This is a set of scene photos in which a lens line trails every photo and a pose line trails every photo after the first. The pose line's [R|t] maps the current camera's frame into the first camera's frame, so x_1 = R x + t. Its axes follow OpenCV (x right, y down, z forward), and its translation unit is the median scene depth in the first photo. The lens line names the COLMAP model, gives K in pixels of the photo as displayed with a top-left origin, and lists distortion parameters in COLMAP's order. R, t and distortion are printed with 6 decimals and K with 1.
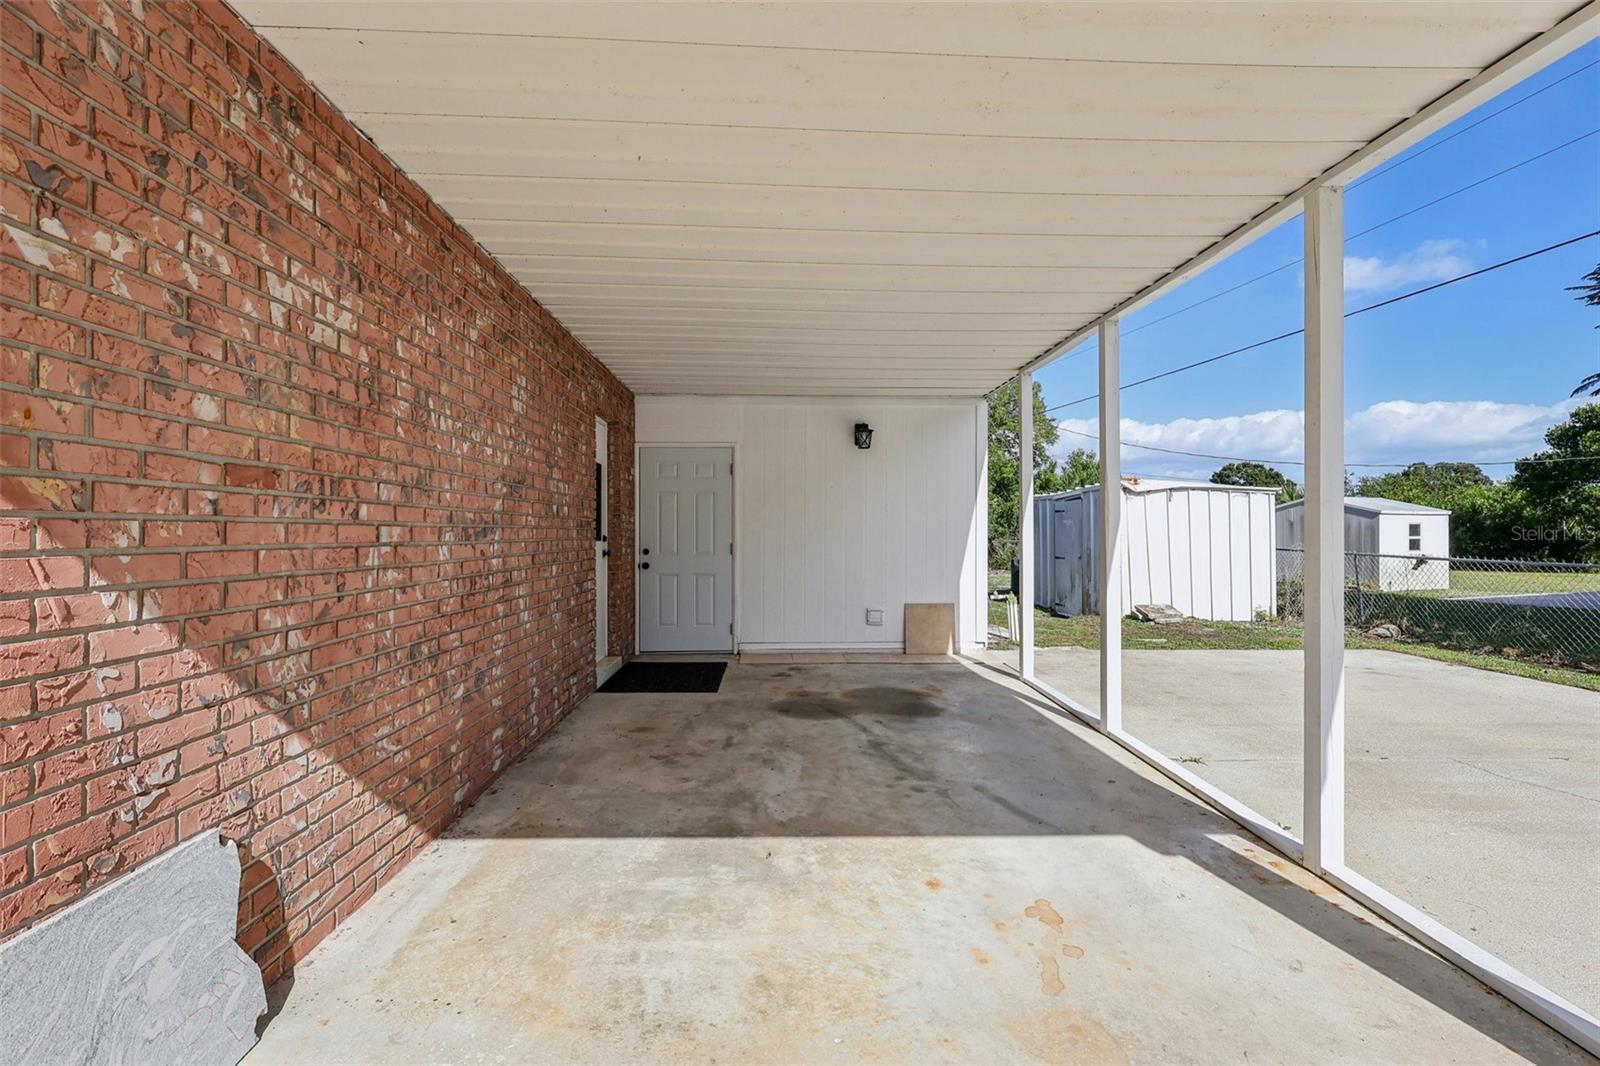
lens RADIAL K [[740.4, 0, 792.8], [0, 740.4, 527.6], [0, 0, 1]] dist [-0.002339, 0.001041]
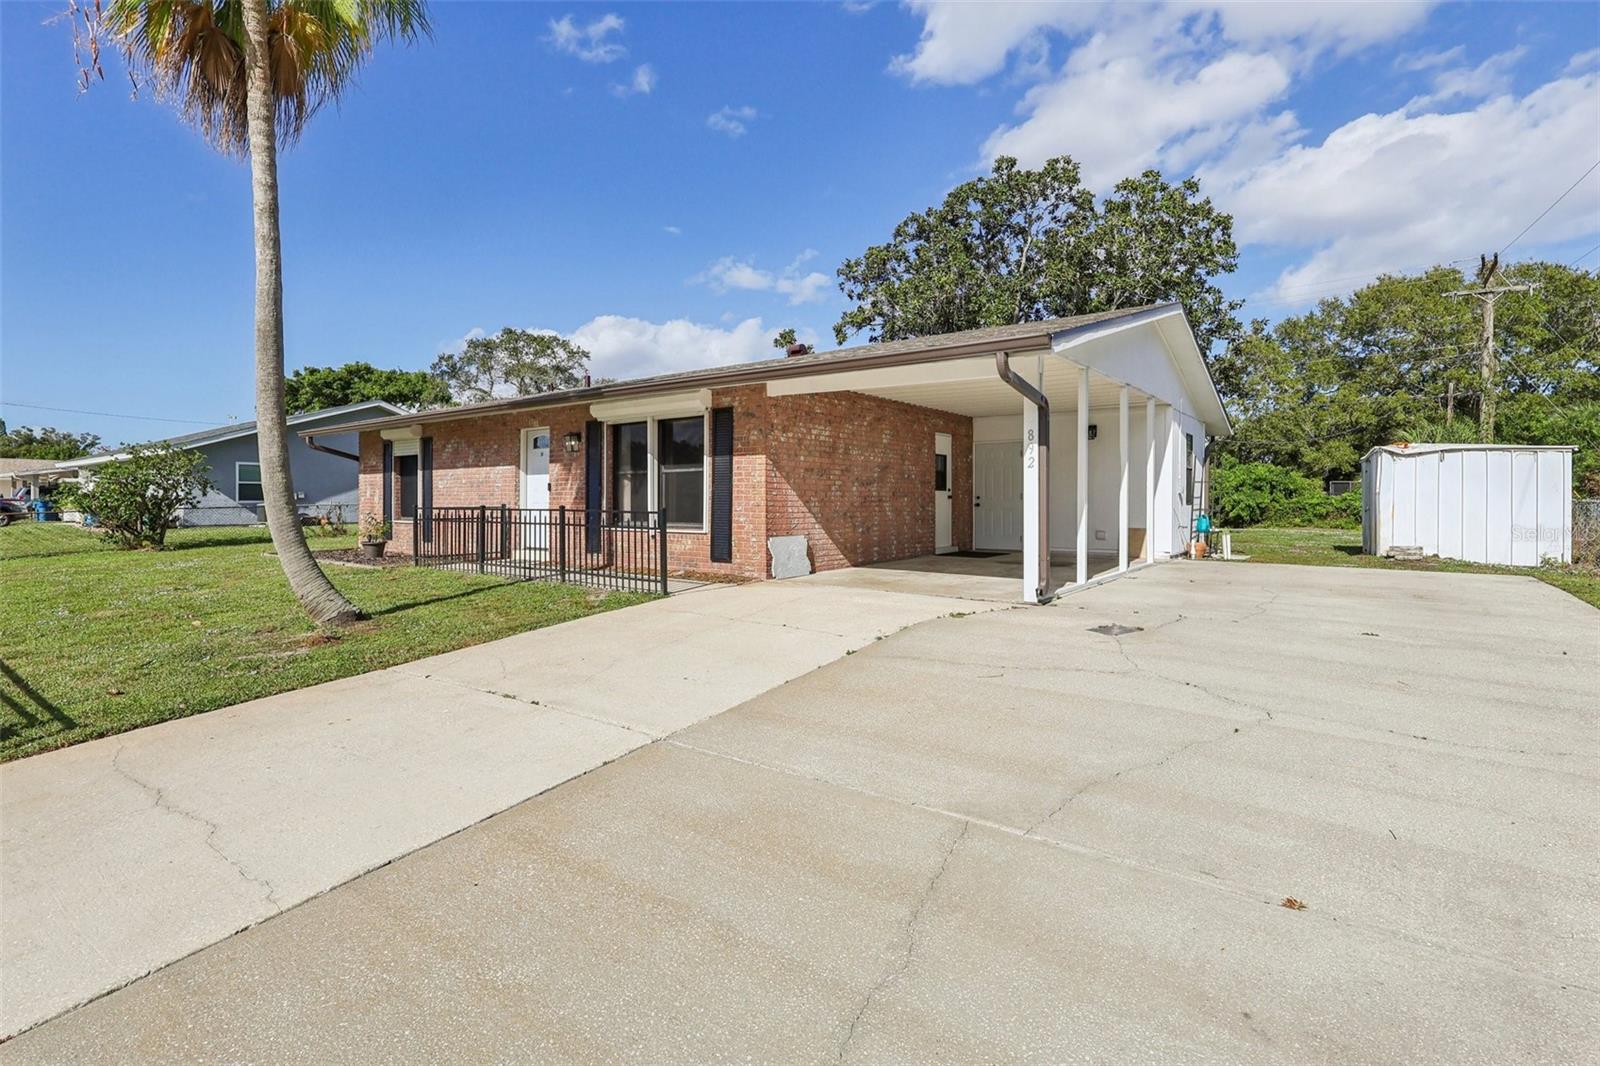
lens RADIAL K [[740.4, 0, 792.8], [0, 740.4, 527.6], [0, 0, 1]] dist [-0.002339, 0.001041]
pose [[0.777625, 0.024812, -0.628239, 1.565274], [0.000397, 0.999201, 0.039955, 0.079960], [0.628729, -0.031320, 0.776994, -1.991749]]
